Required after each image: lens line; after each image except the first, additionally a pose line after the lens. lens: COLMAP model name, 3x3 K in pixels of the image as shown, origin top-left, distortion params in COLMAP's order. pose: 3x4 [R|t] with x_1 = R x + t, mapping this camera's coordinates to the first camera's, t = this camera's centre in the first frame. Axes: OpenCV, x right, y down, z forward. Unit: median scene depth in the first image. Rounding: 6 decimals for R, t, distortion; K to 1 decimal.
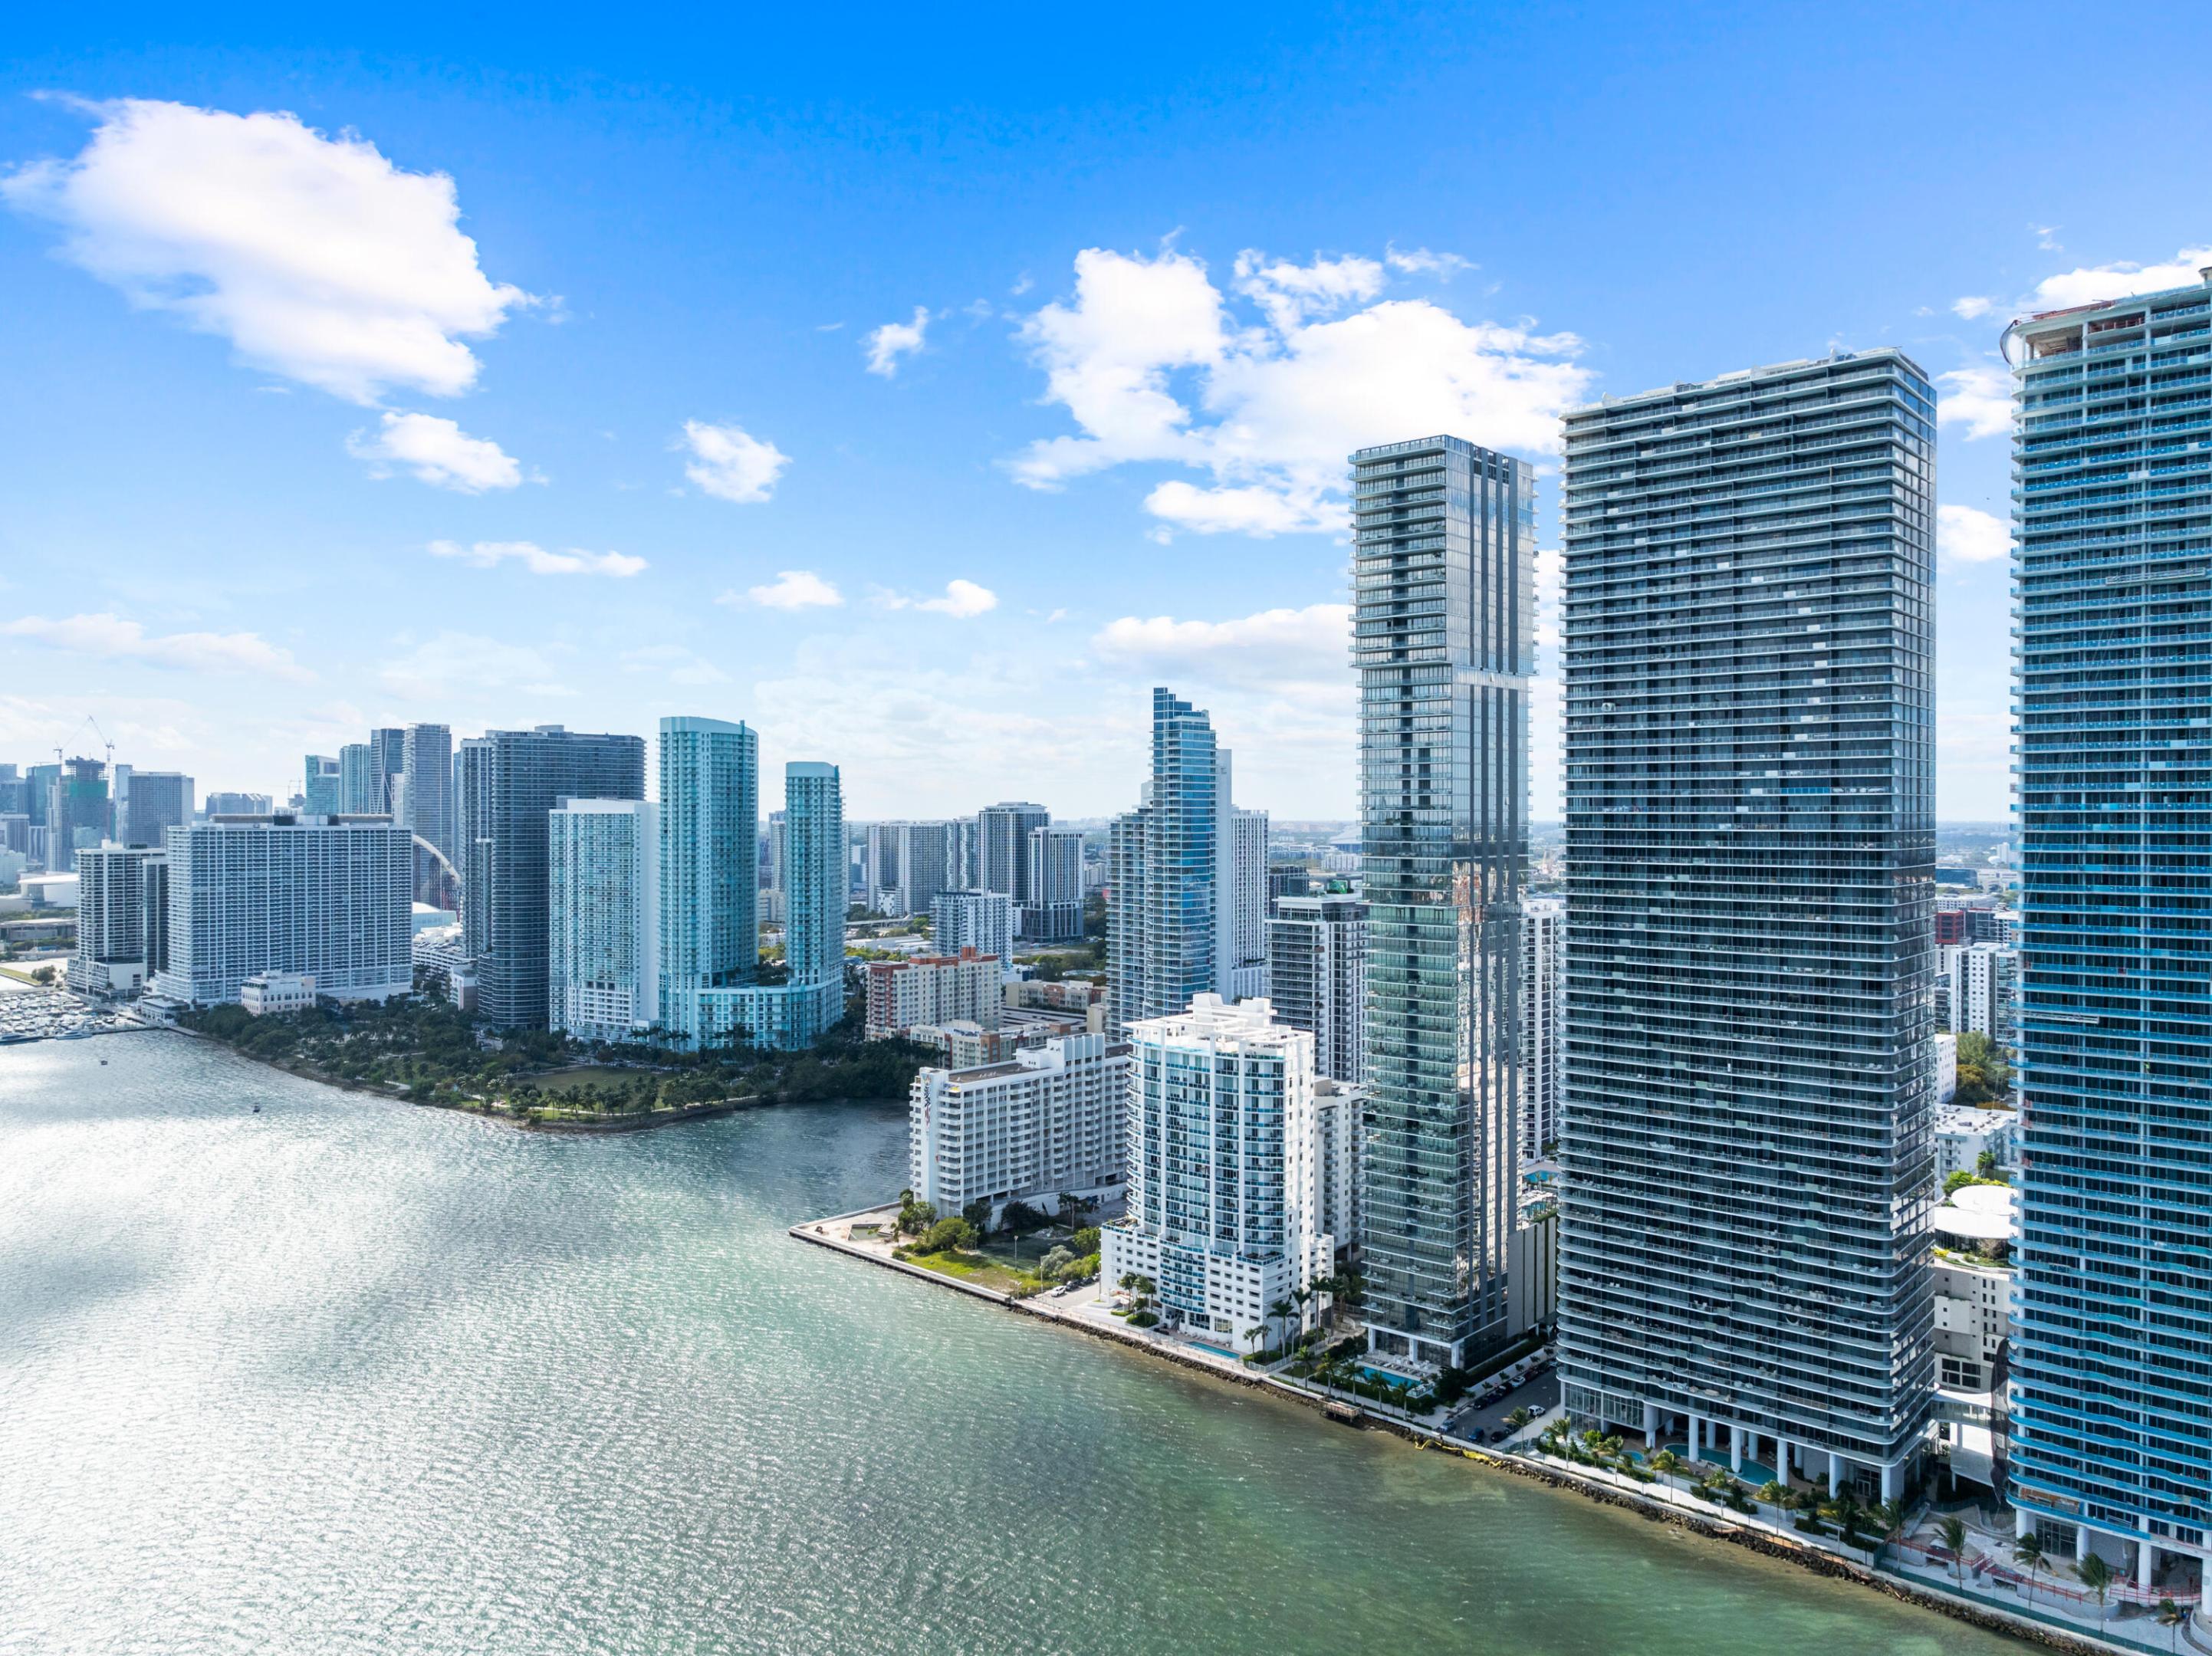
lens RADIAL K [[1571.5, 0, 1097.2], [0, 1571.5, 846.1], [0, 0, 1]] dist [-0.025935, 0.040031]
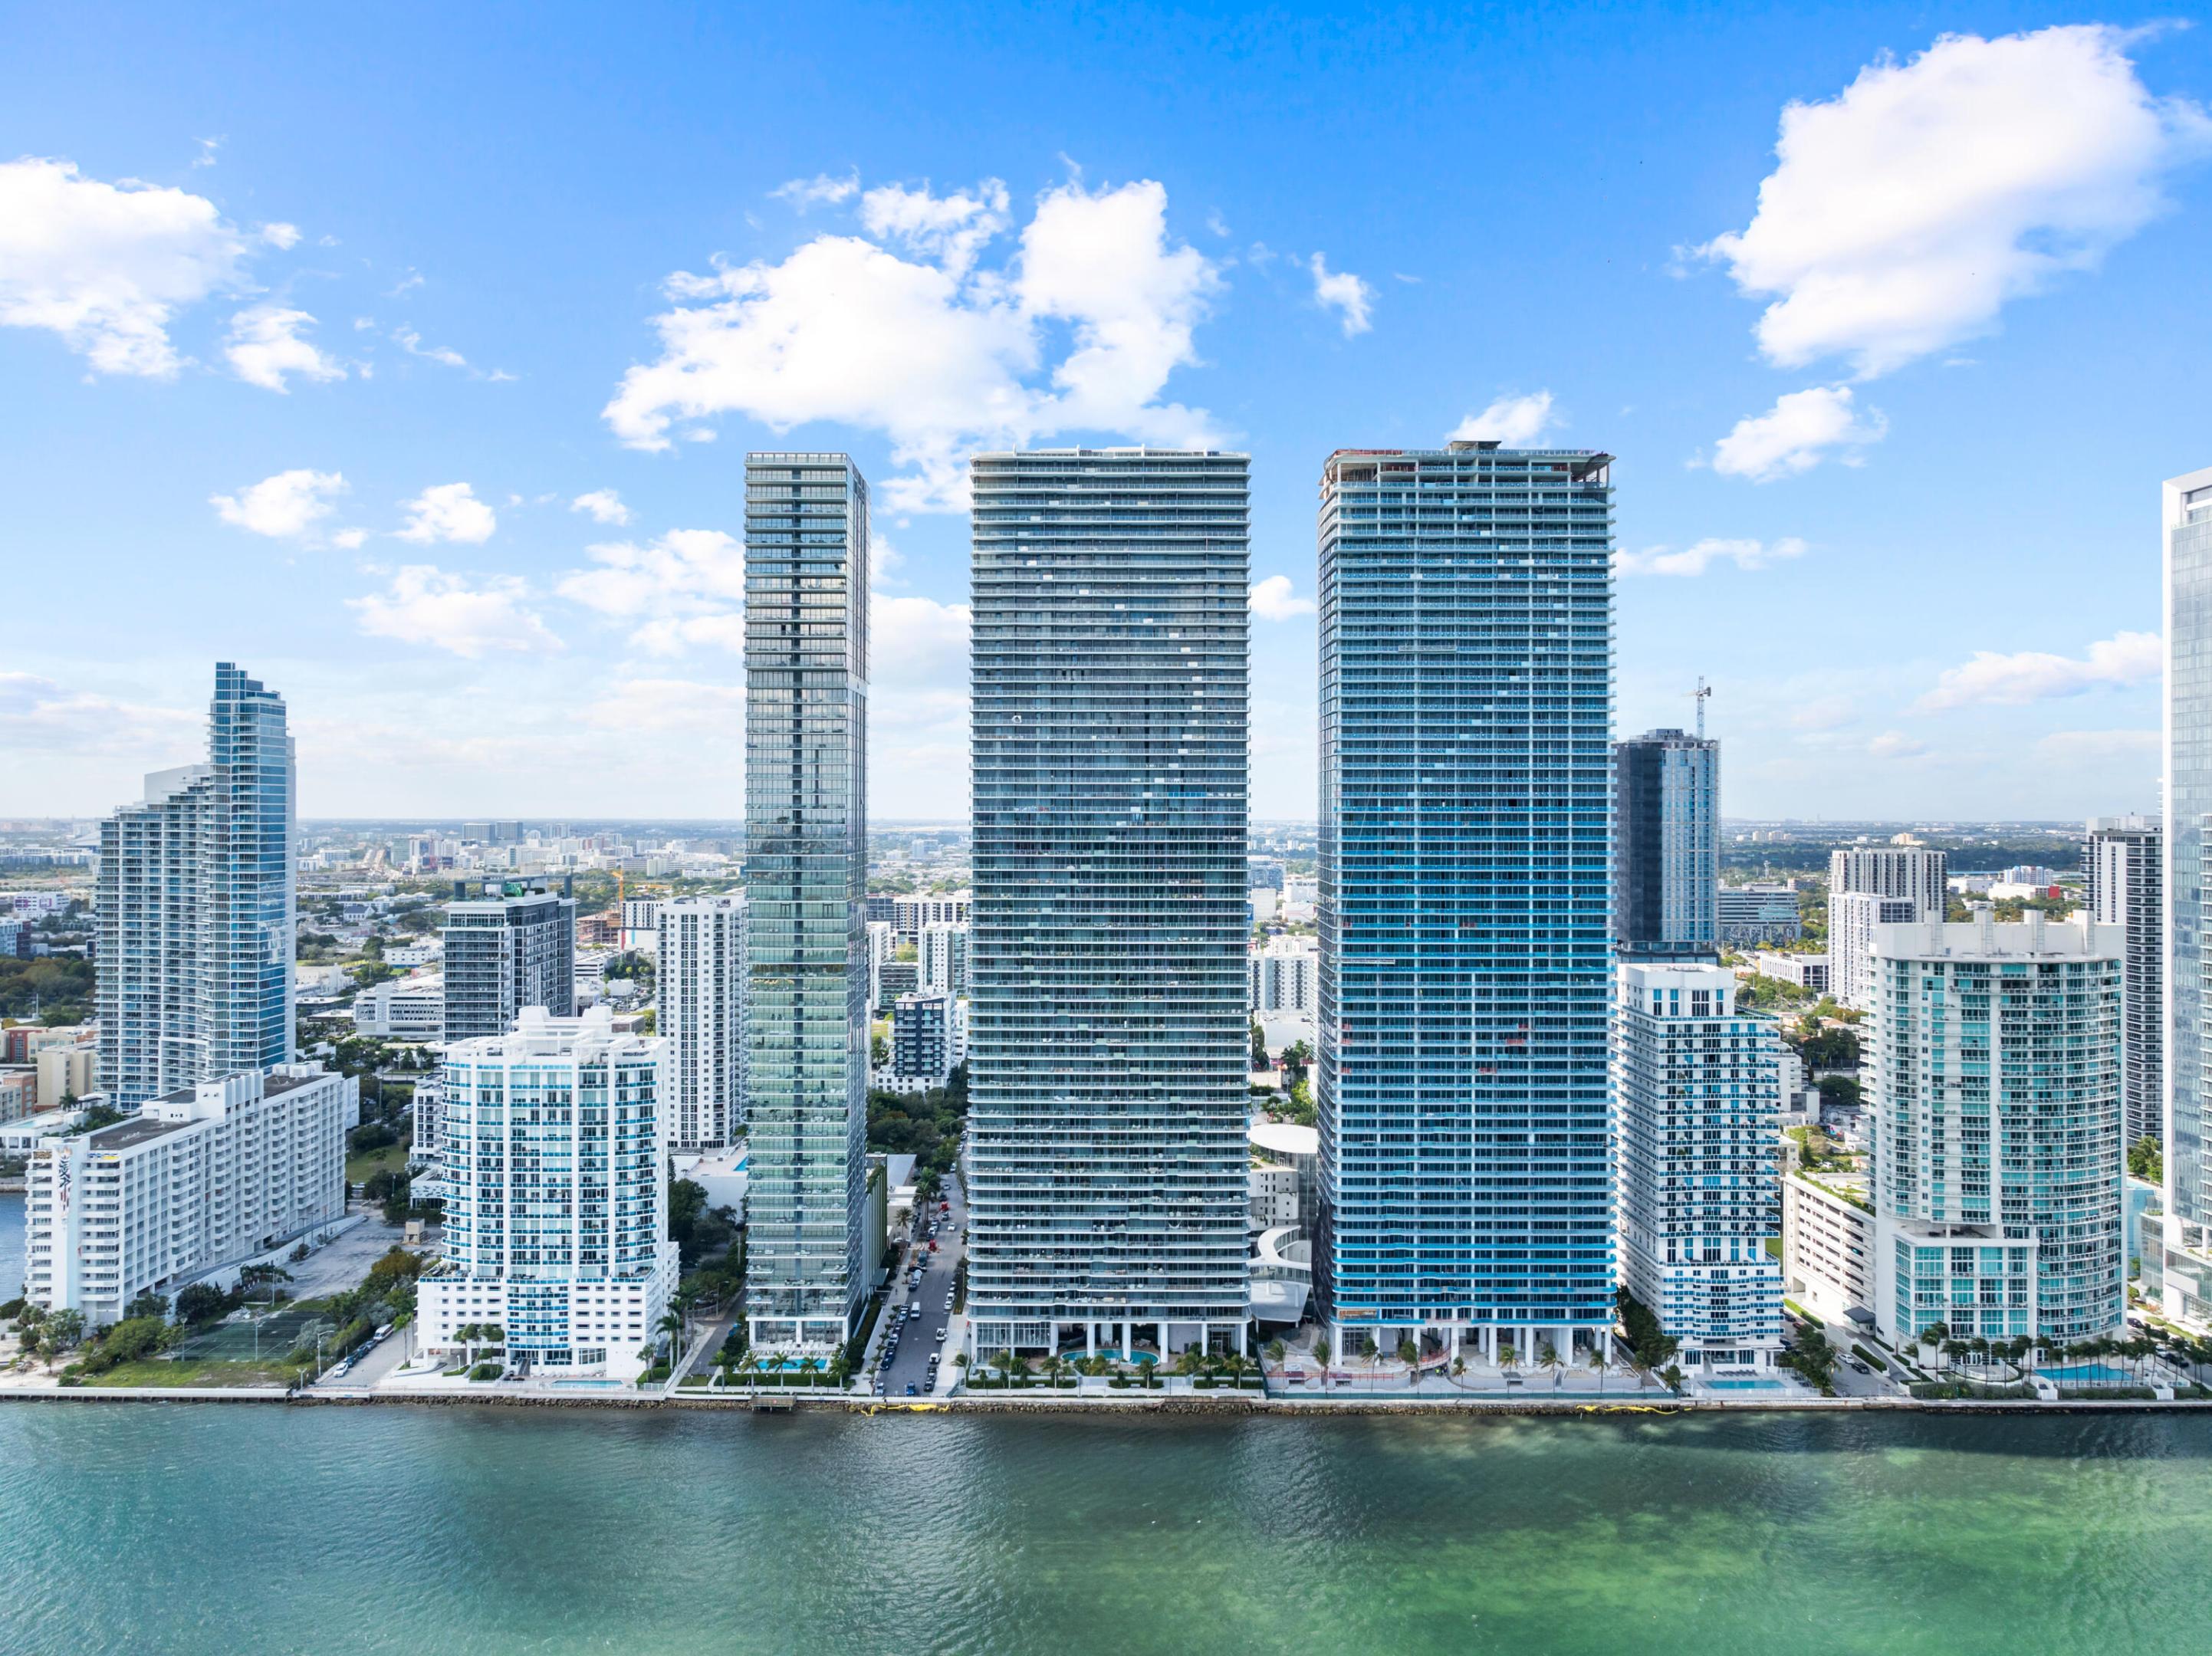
lens RADIAL K [[1575.2, 0, 1106.0], [0, 1575.2, 828.0], [0, 0, 1]] dist [-0.027594, 0.041133]
pose [[0.727944, -0.003695, 0.685627, -0.367614], [0.010999, 0.999920, -0.006289, -0.001510], [-0.685549, 0.012119, 0.727926, 0.108701]]
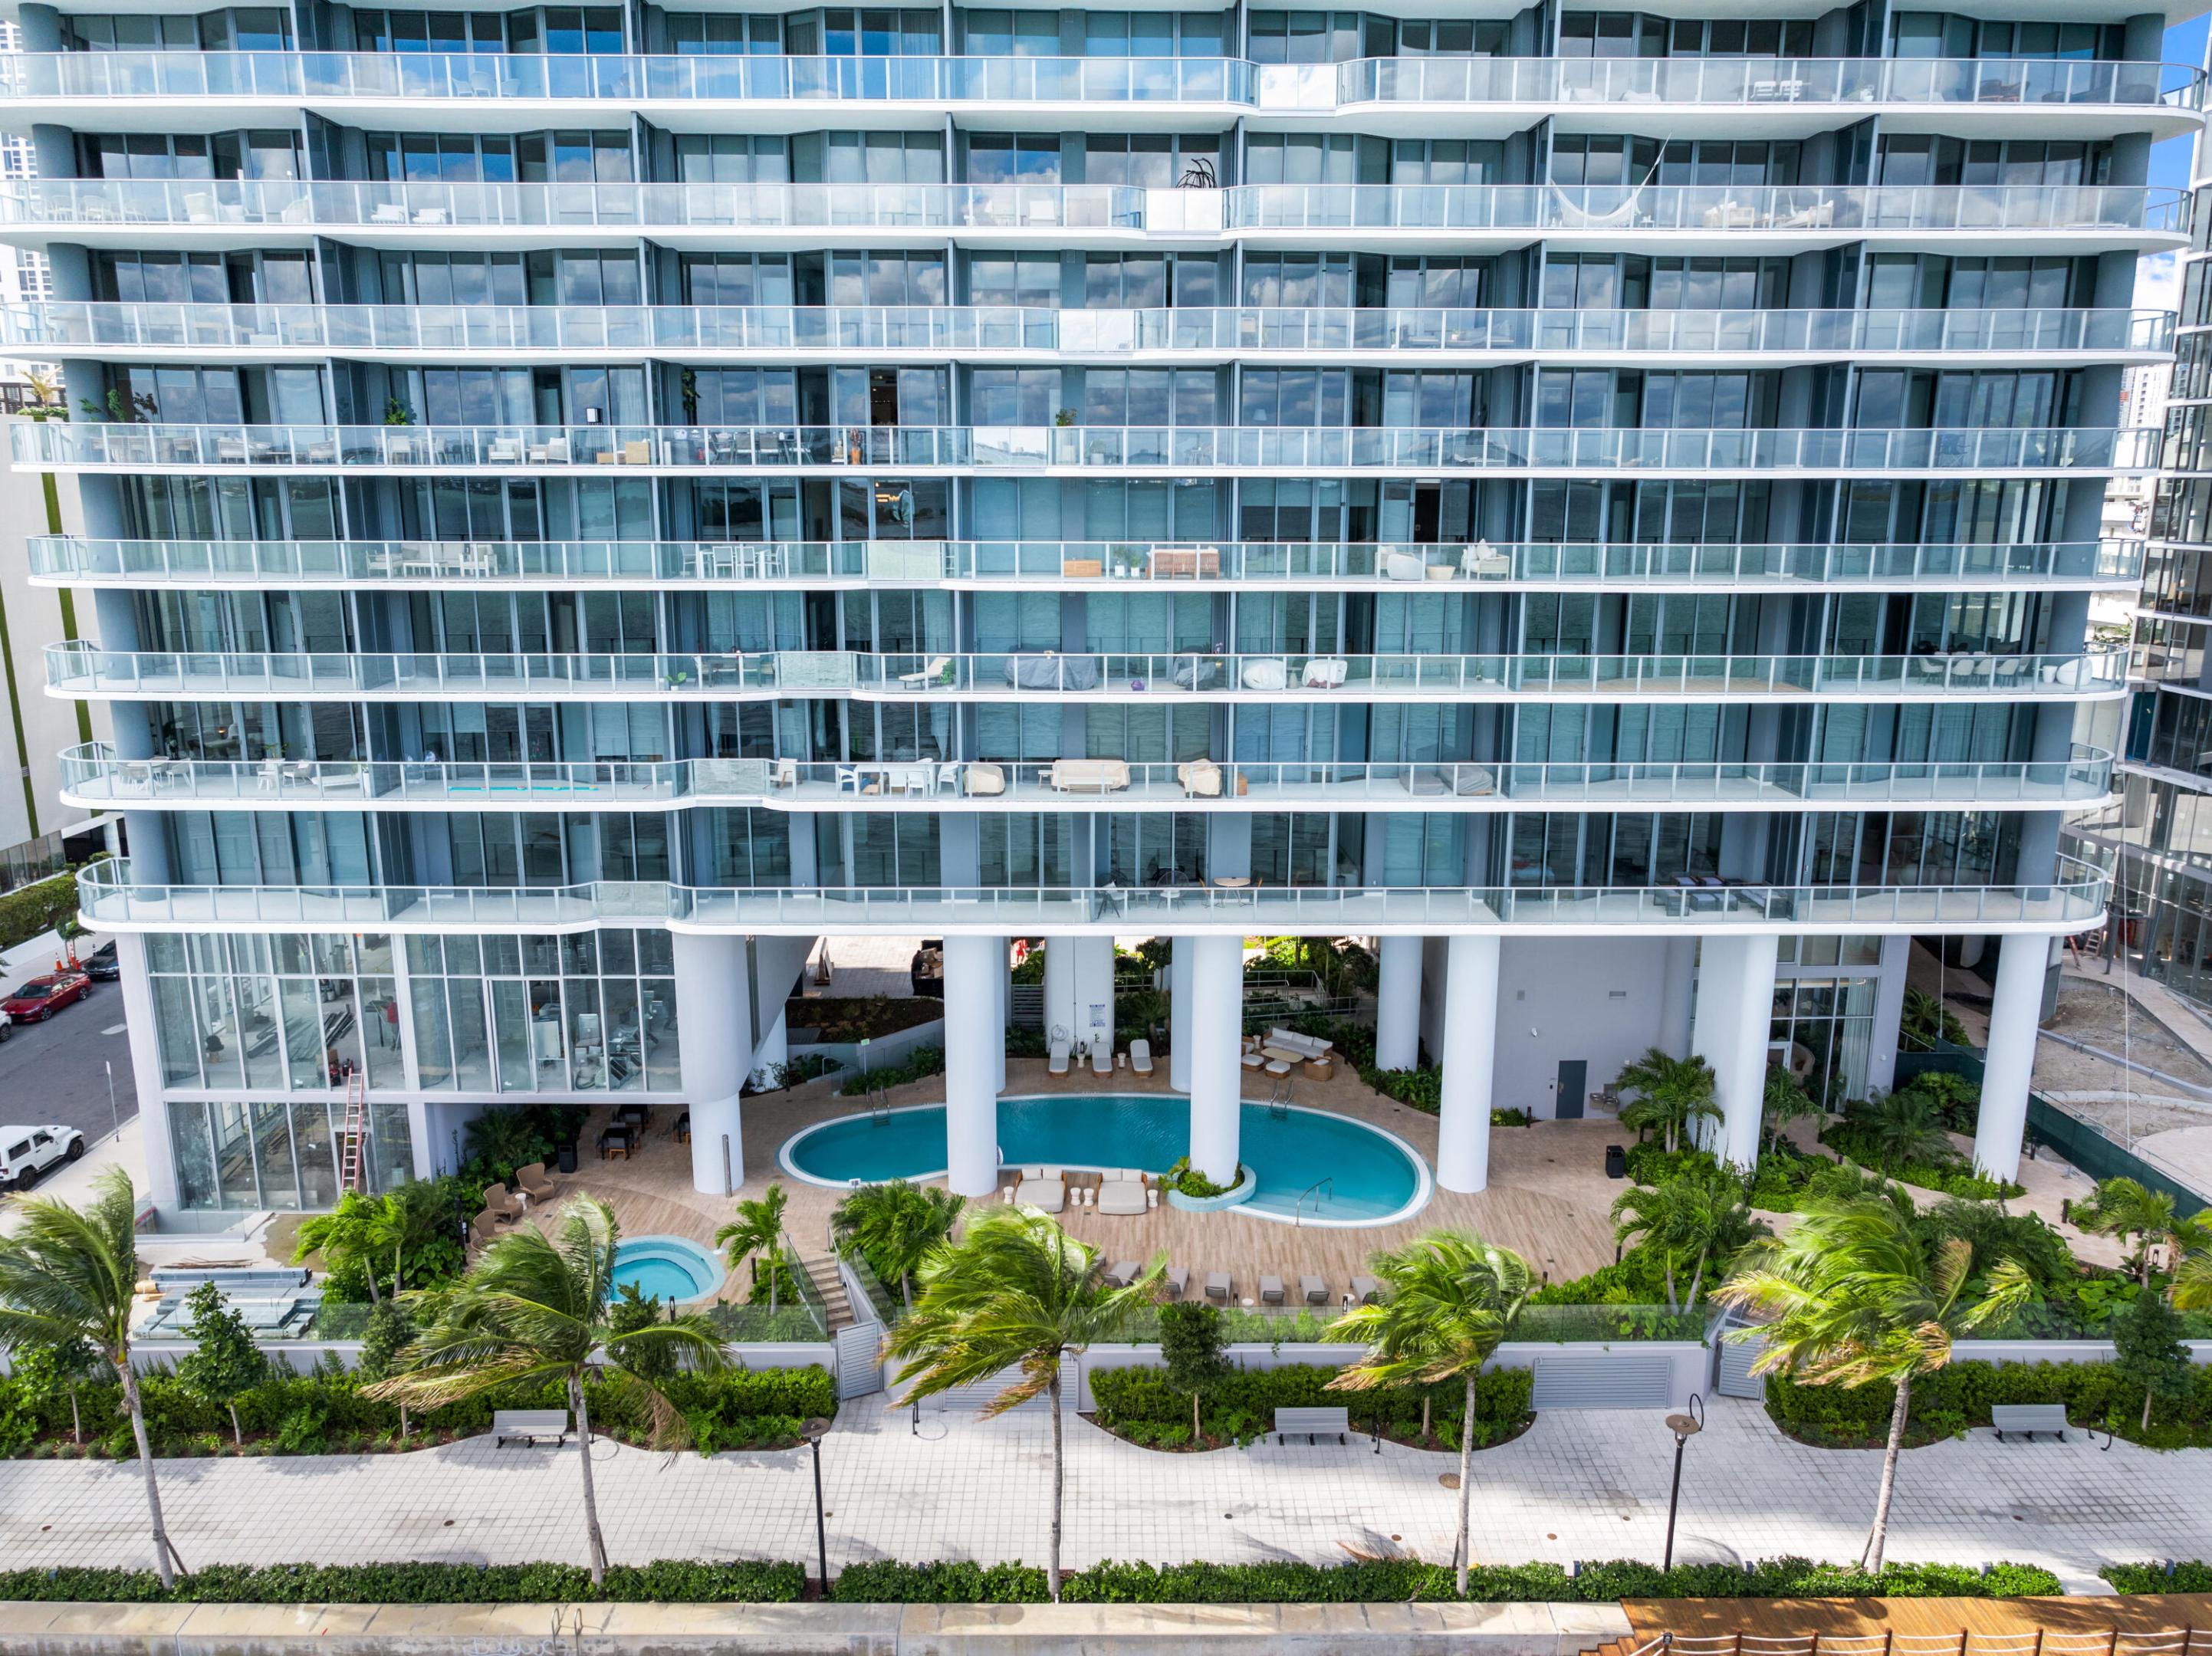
lens RADIAL K [[1571.5, 0, 1097.2], [0, 1571.5, 846.1], [0, 0, 1]] dist [-0.025935, 0.040031]
pose [[0.700953, -0.130496, 0.701168, 0.237391], [0.003330, 0.983706, 0.179752, 0.282024], [-0.713200, -0.123663, 0.689966, 0.760744]]
